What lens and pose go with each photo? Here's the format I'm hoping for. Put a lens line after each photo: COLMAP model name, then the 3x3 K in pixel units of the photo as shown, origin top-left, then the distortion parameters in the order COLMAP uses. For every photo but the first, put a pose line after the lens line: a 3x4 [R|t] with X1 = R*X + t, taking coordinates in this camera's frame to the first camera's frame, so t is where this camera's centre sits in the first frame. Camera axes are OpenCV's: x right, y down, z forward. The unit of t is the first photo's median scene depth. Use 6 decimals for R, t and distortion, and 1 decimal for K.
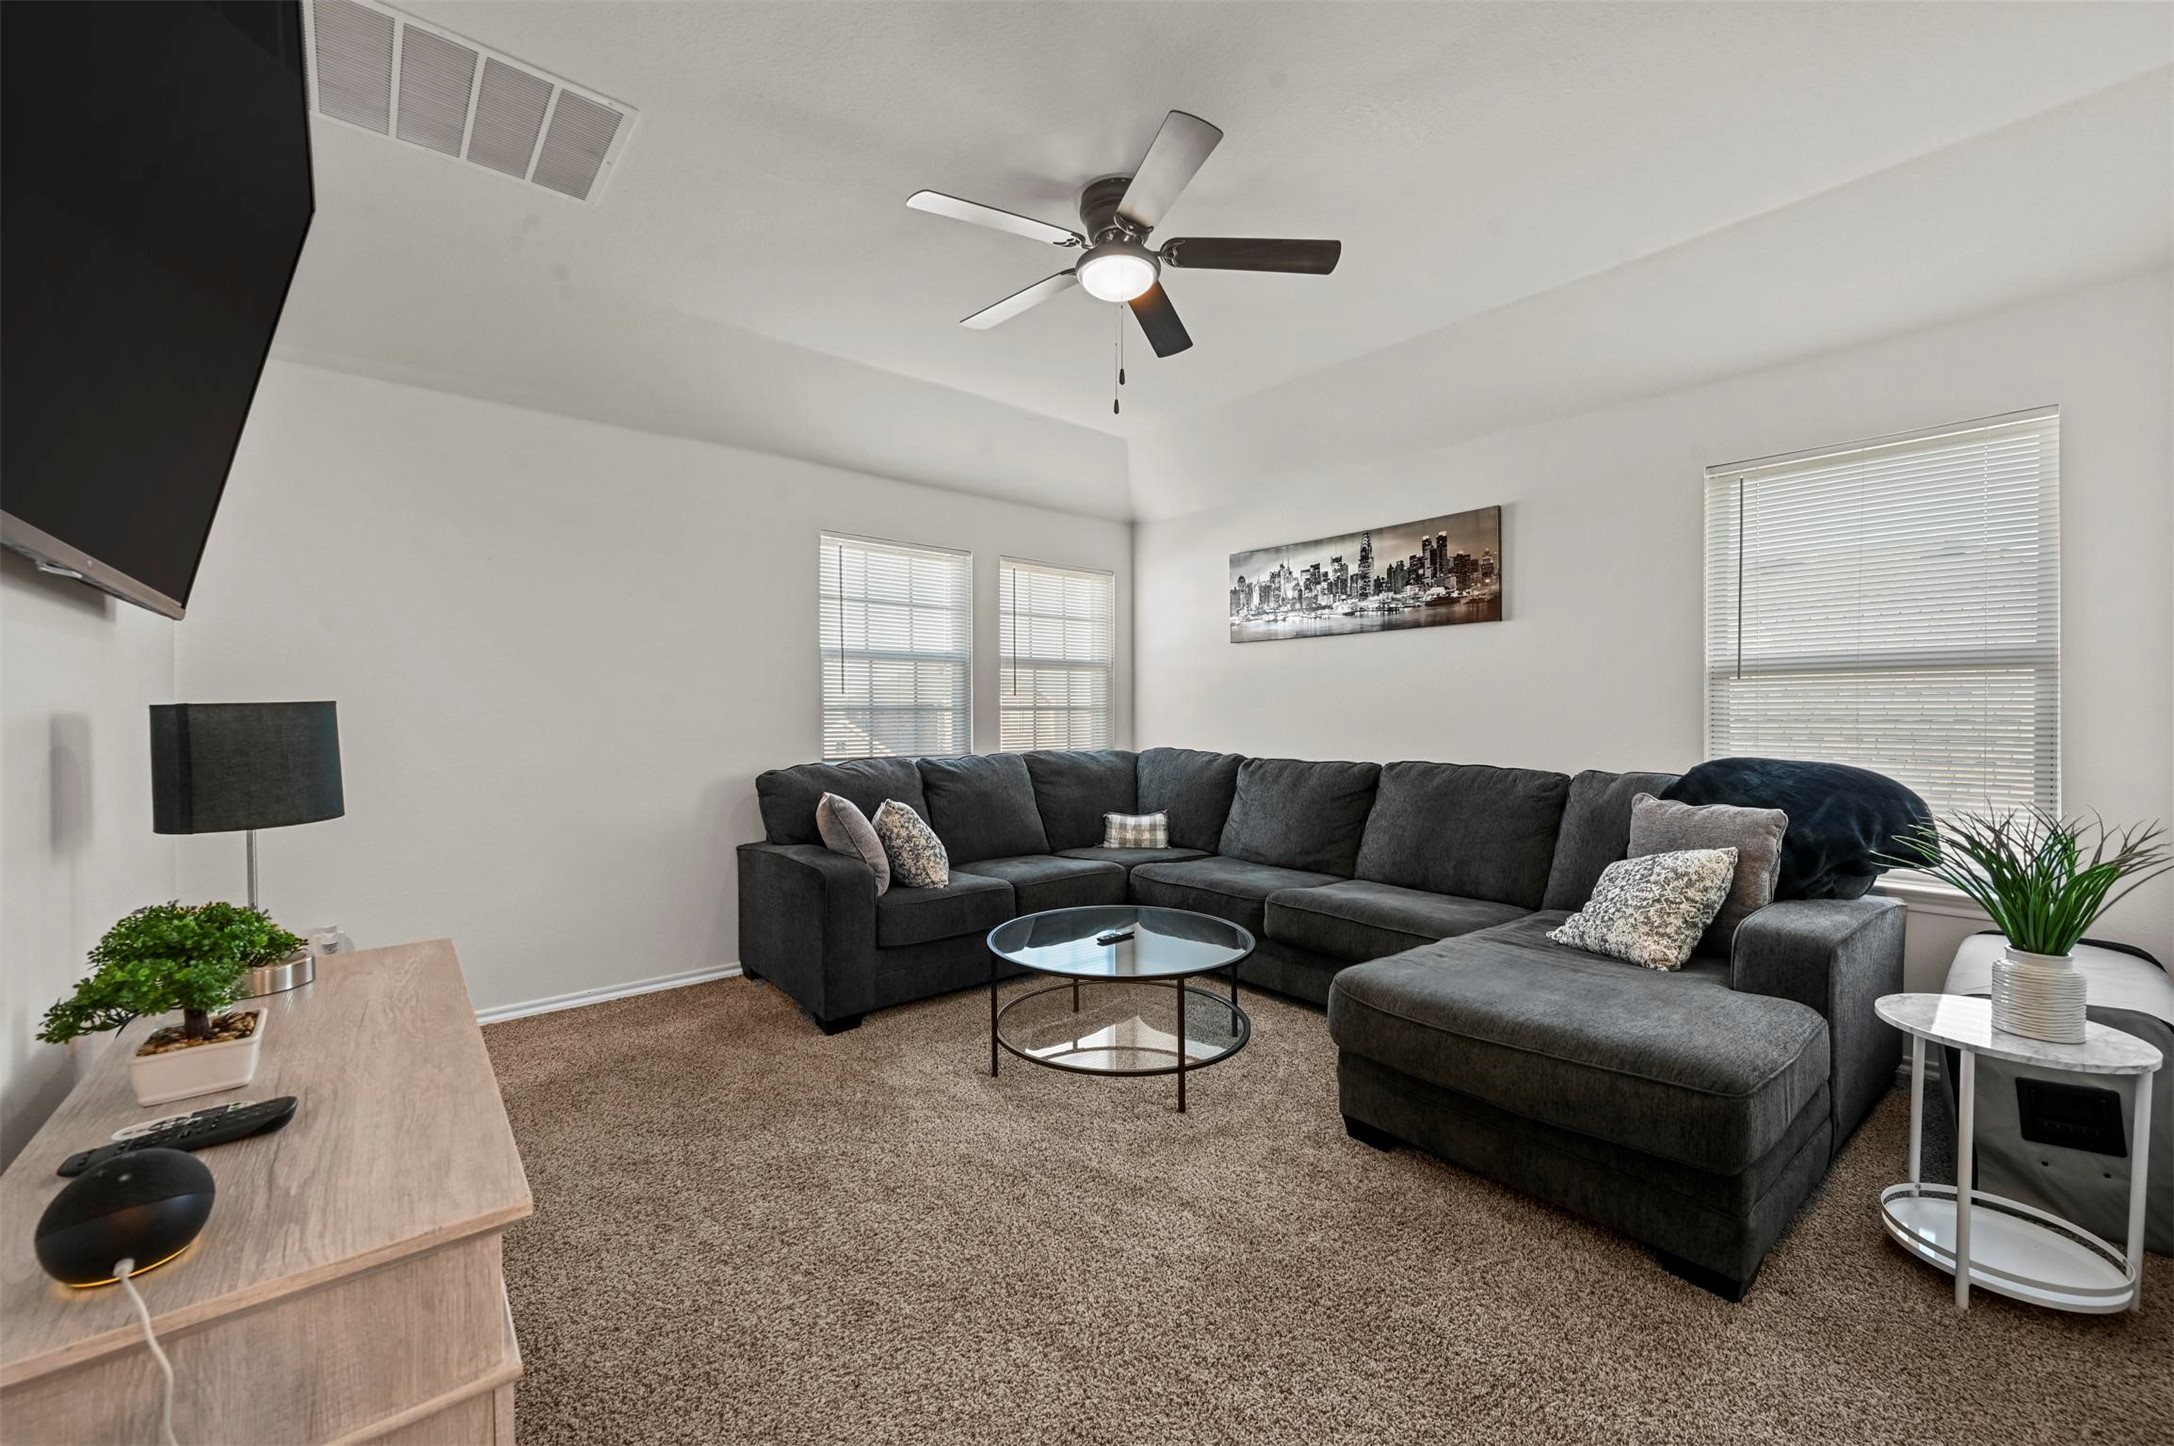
lens RADIAL K [[860.3, 0, 1082.7], [0, 860.3, 714.3], [0, 0, 1]] dist [-0.000571, -0.000014]
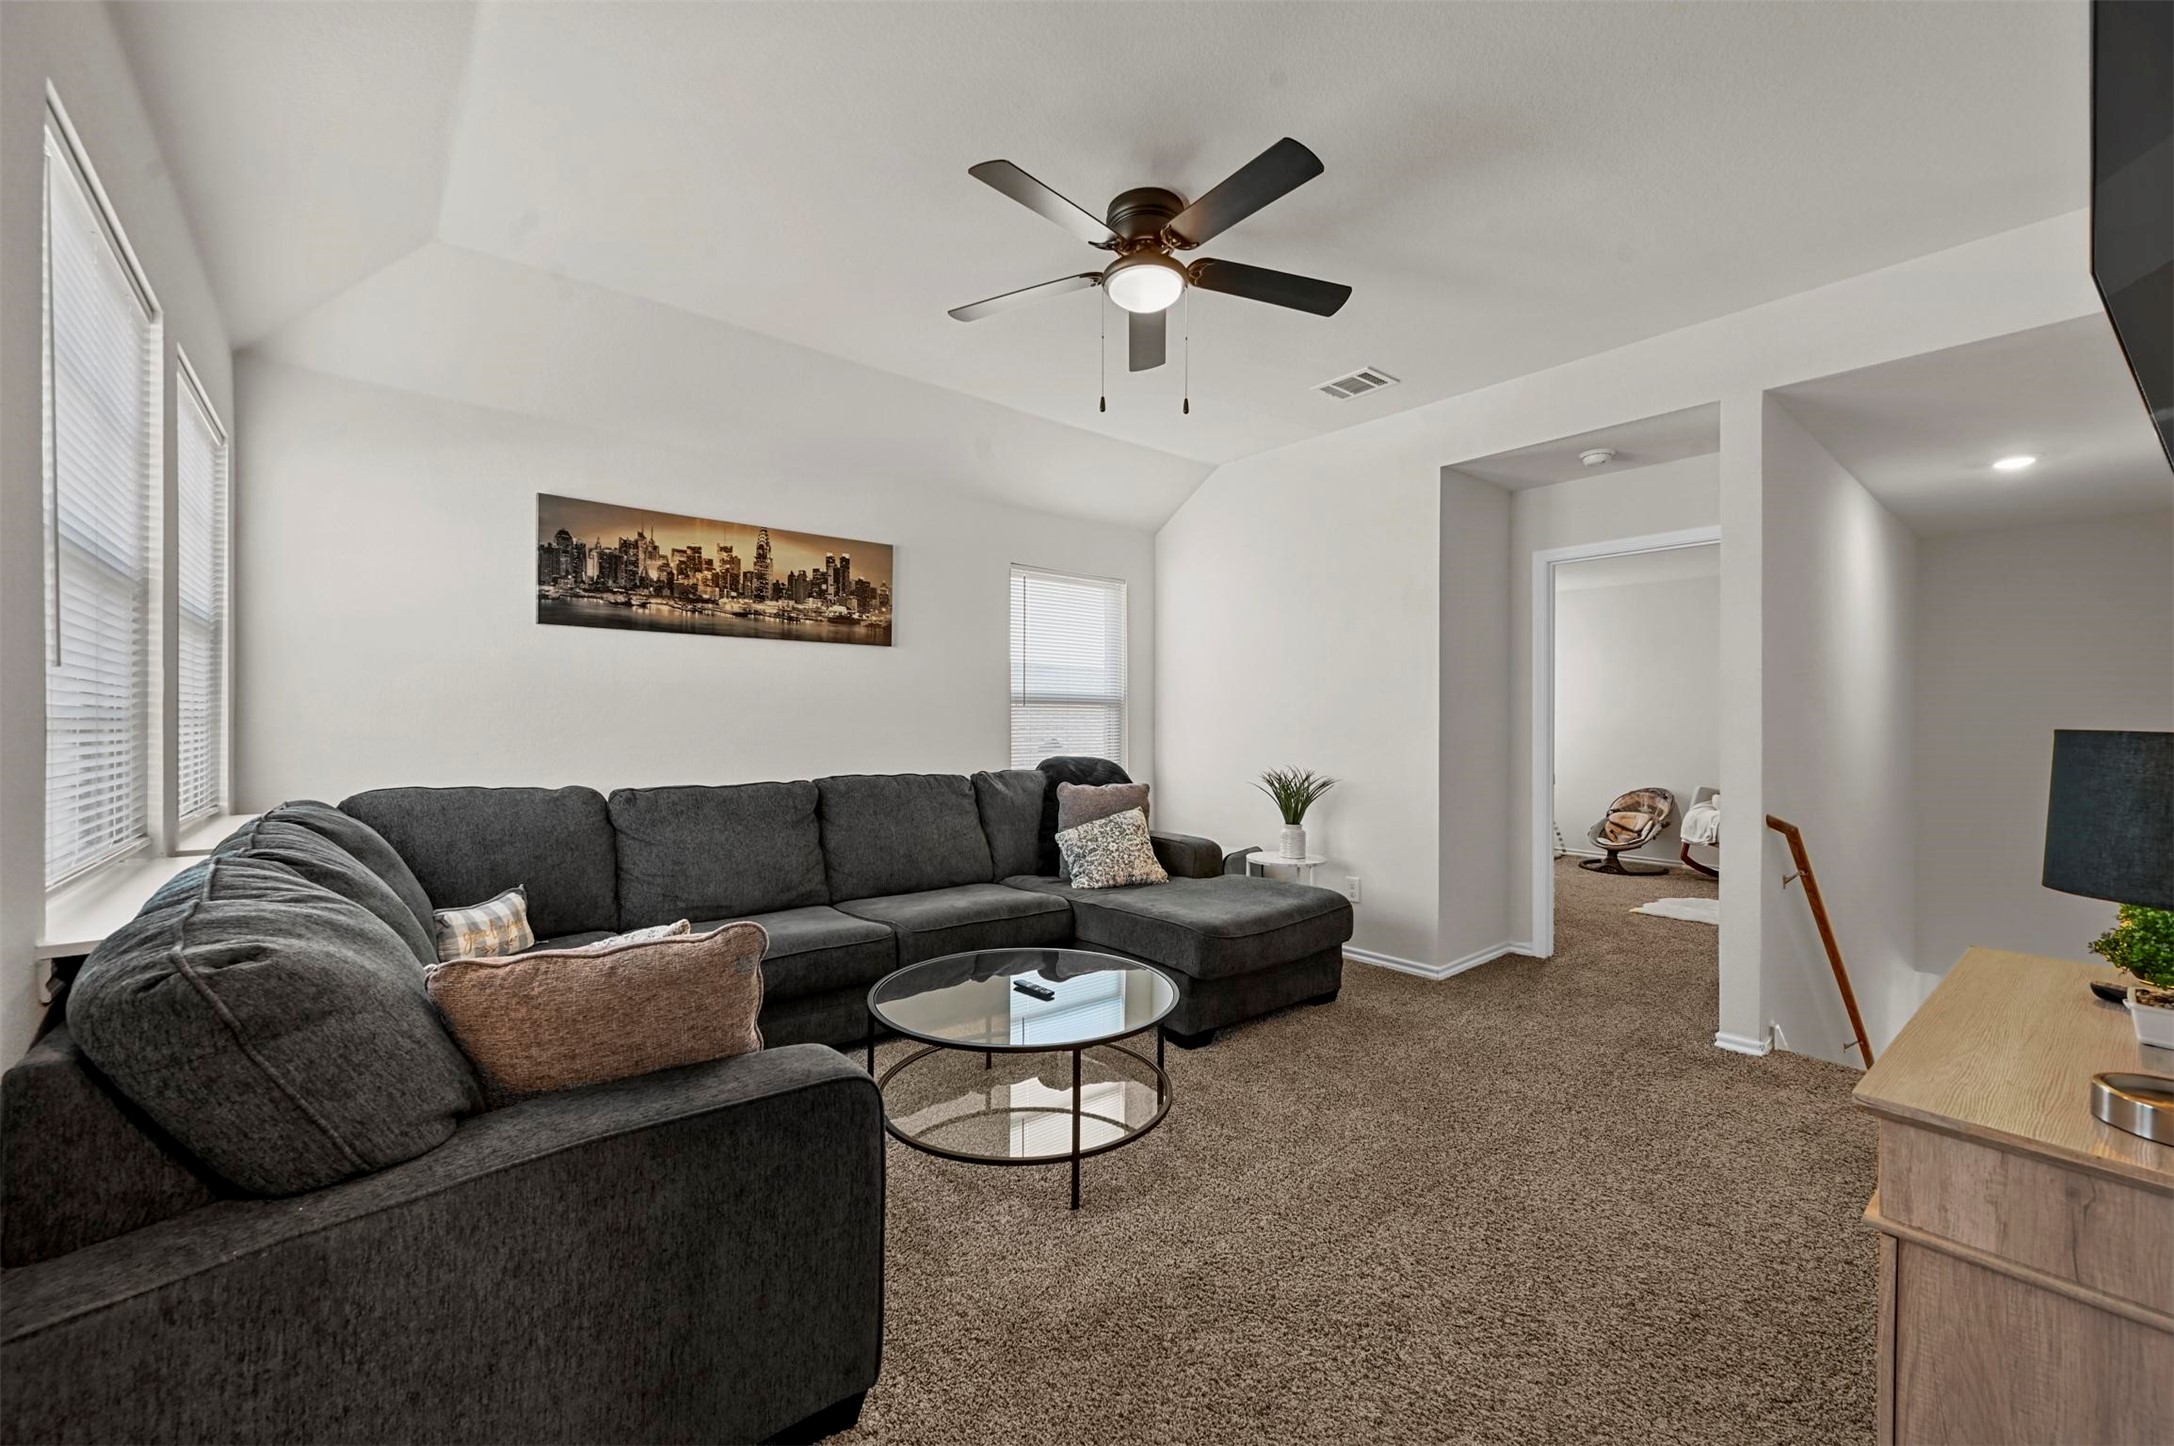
lens RADIAL K [[860.3, 0, 1082.7], [0, 860.3, 714.3], [0, 0, 1]] dist [-0.000571, -0.000014]
pose [[0.006114, -0.010606, 0.999925, -0.584212], [-0.022448, 0.999690, 0.010741, -0.032131], [-0.999729, -0.022512, 0.005874, 0.651237]]
